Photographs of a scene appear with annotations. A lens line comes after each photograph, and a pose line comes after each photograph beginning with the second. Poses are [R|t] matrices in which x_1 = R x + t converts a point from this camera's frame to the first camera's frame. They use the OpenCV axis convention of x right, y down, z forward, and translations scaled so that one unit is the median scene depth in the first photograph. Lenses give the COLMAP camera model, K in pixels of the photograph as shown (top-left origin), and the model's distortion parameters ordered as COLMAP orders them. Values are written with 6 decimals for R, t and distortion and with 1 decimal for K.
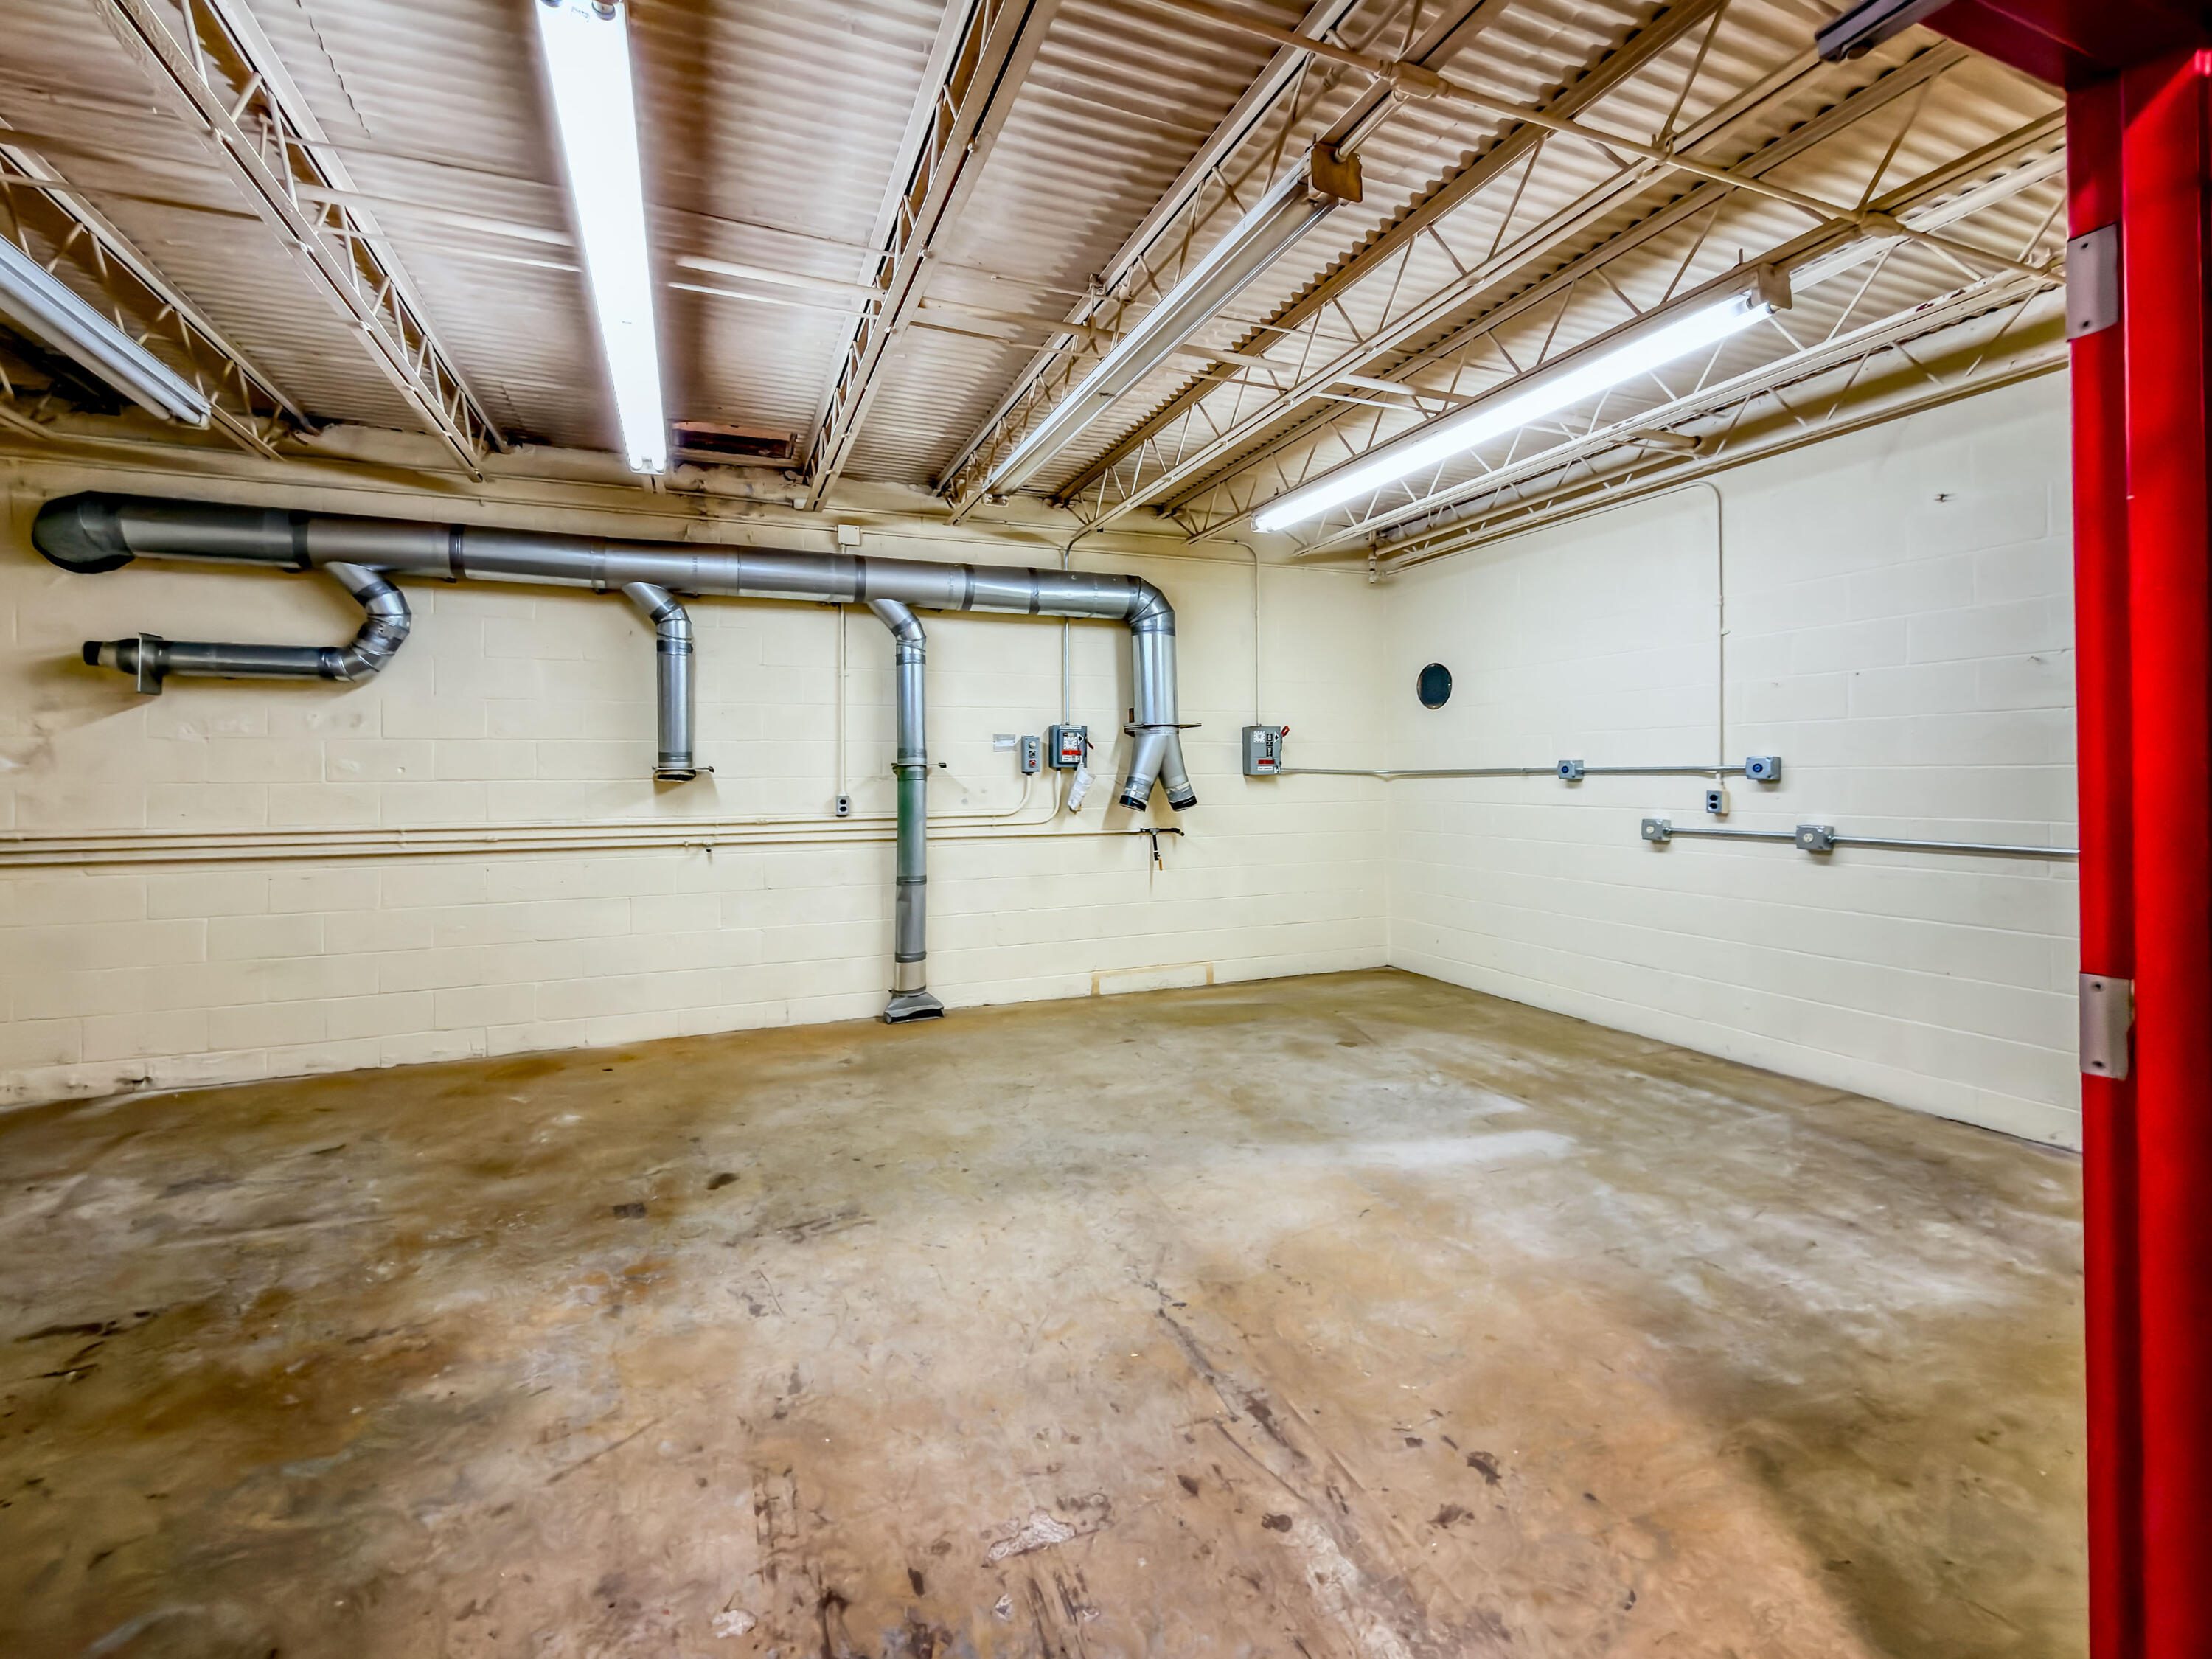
lens RADIAL K [[938.5, 0, 1026.2], [0, 938.5, 767.5], [0, 0, 1]] dist [0.001326, 0.000193]
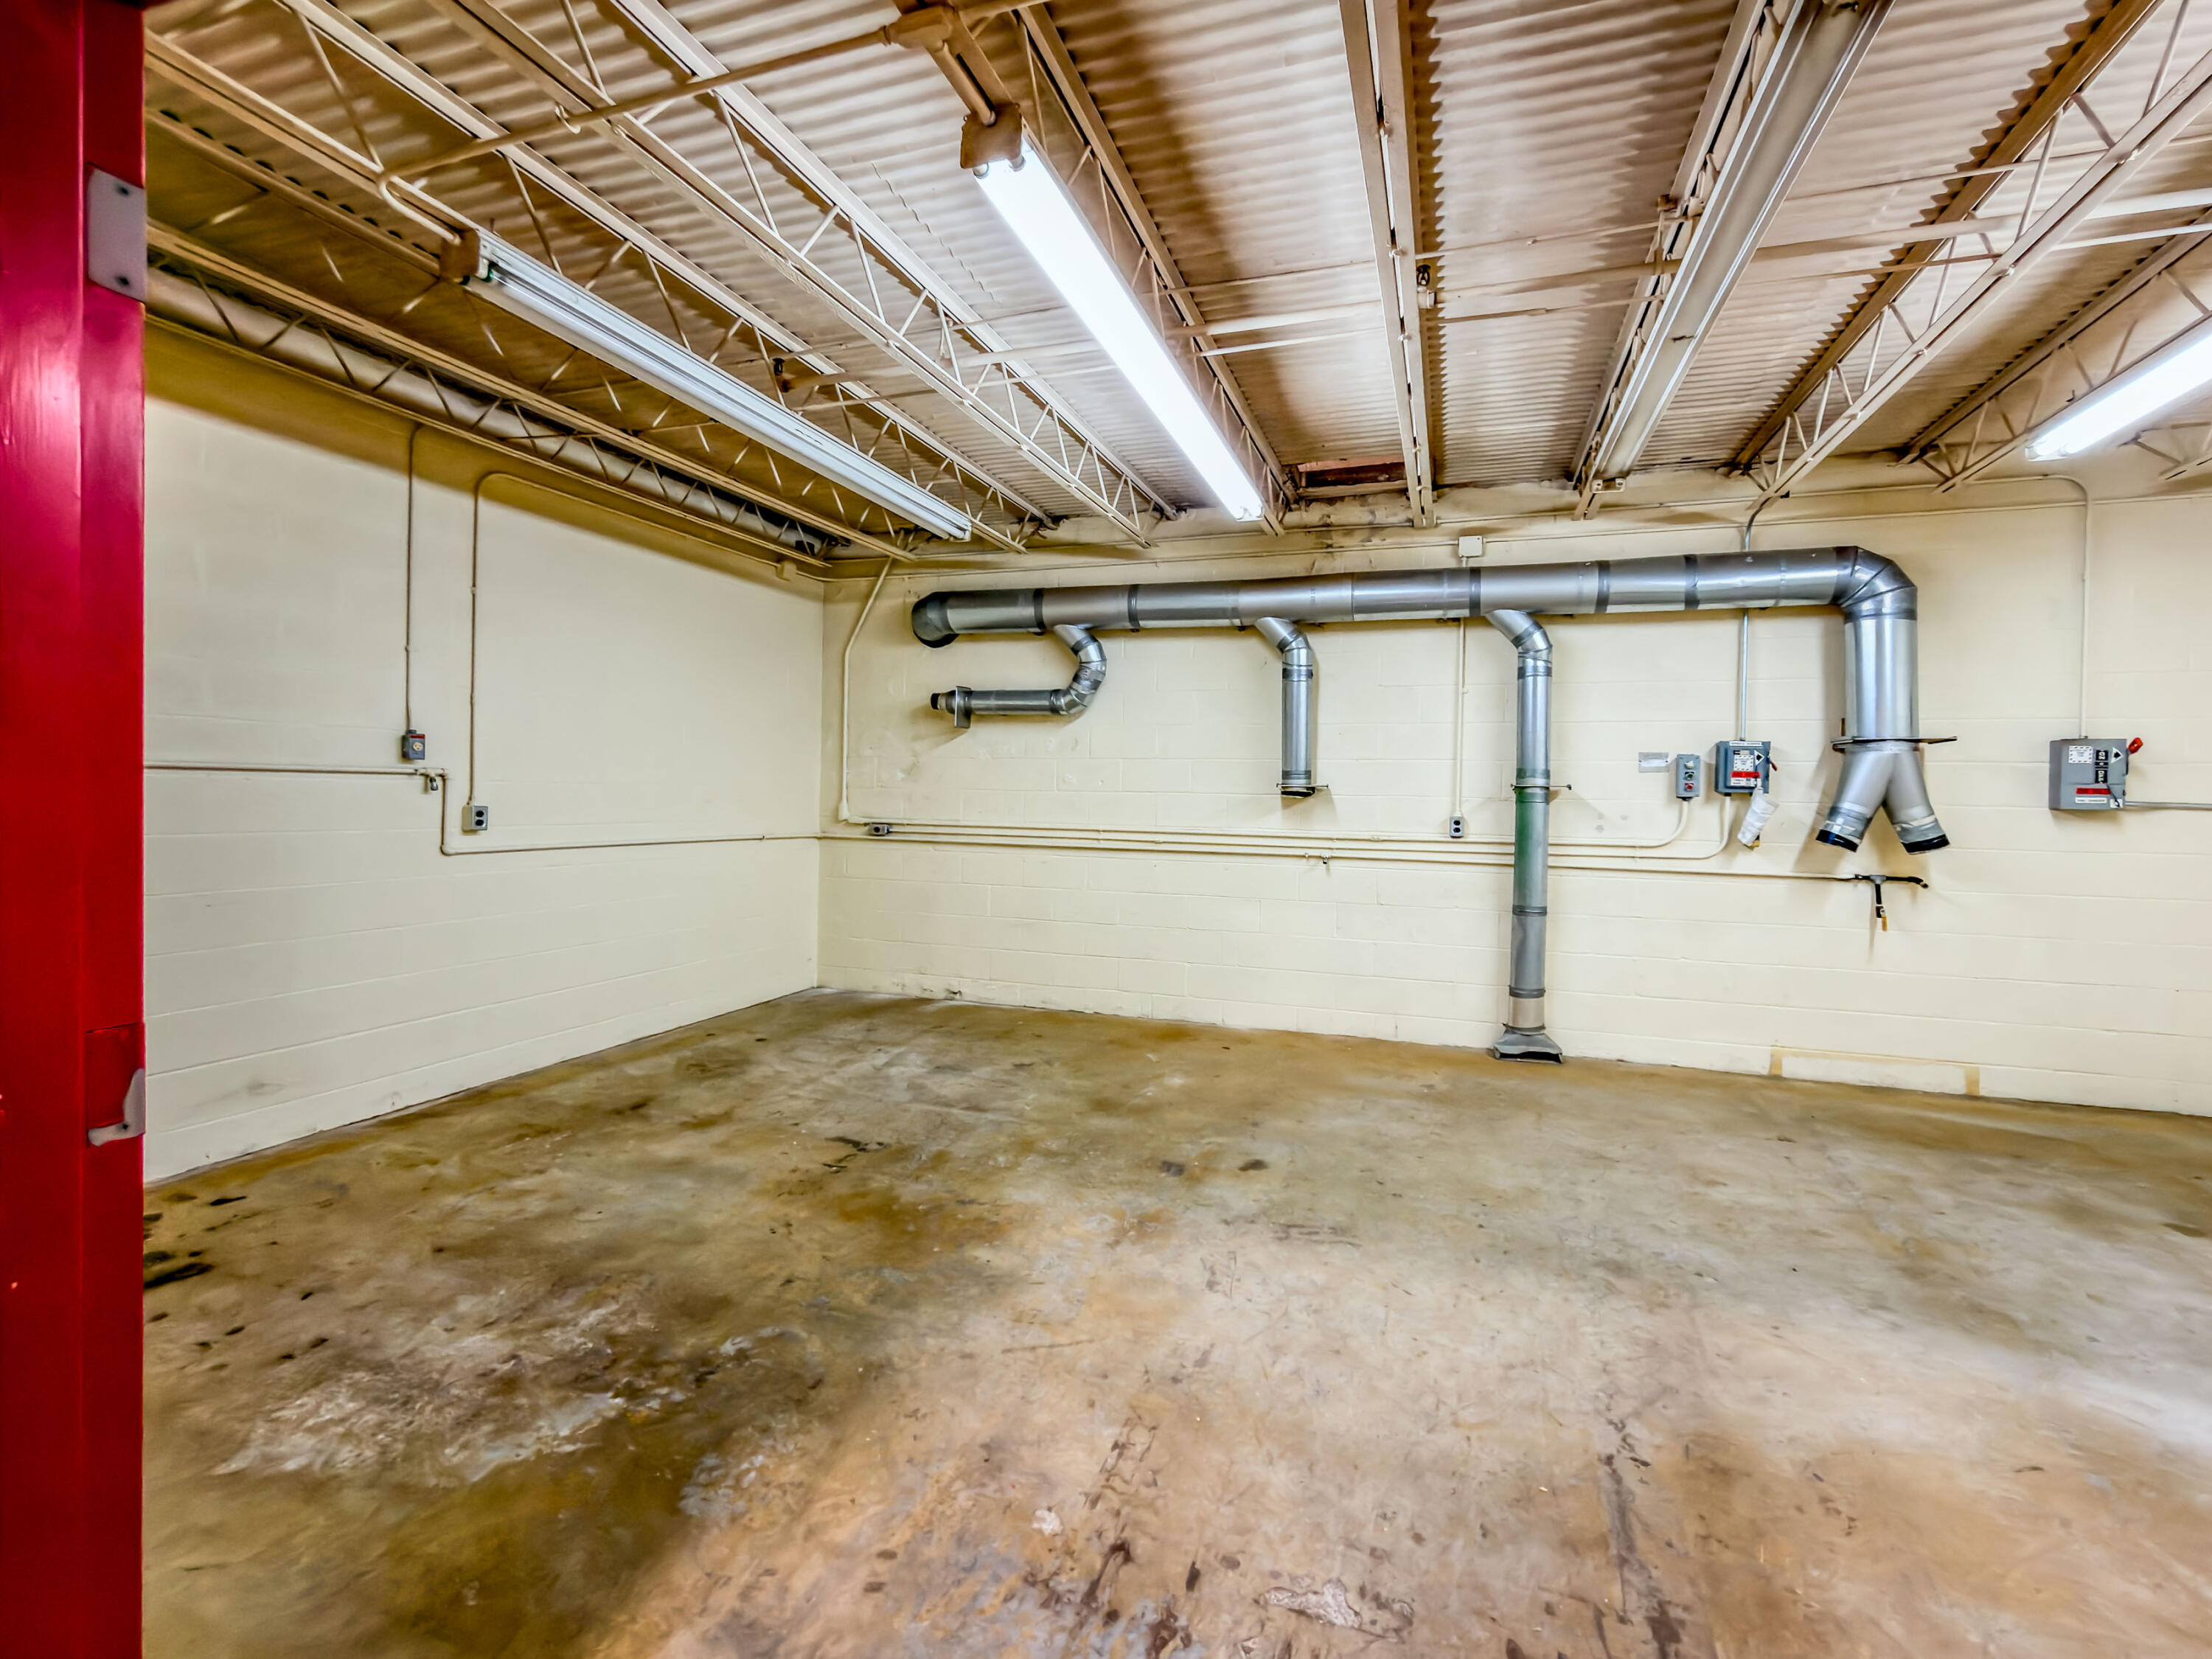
lens RADIAL K [[914.7, 0, 1144.2], [0, 914.7, 794.3], [0, 0, 1]] dist [-0.001077, 0.000048]
pose [[0.787591, 0.023770, -0.615740, 0.209566], [-0.015667, 0.999705, 0.018553, -0.008534], [0.615999, -0.004965, 0.787731, 0.082340]]
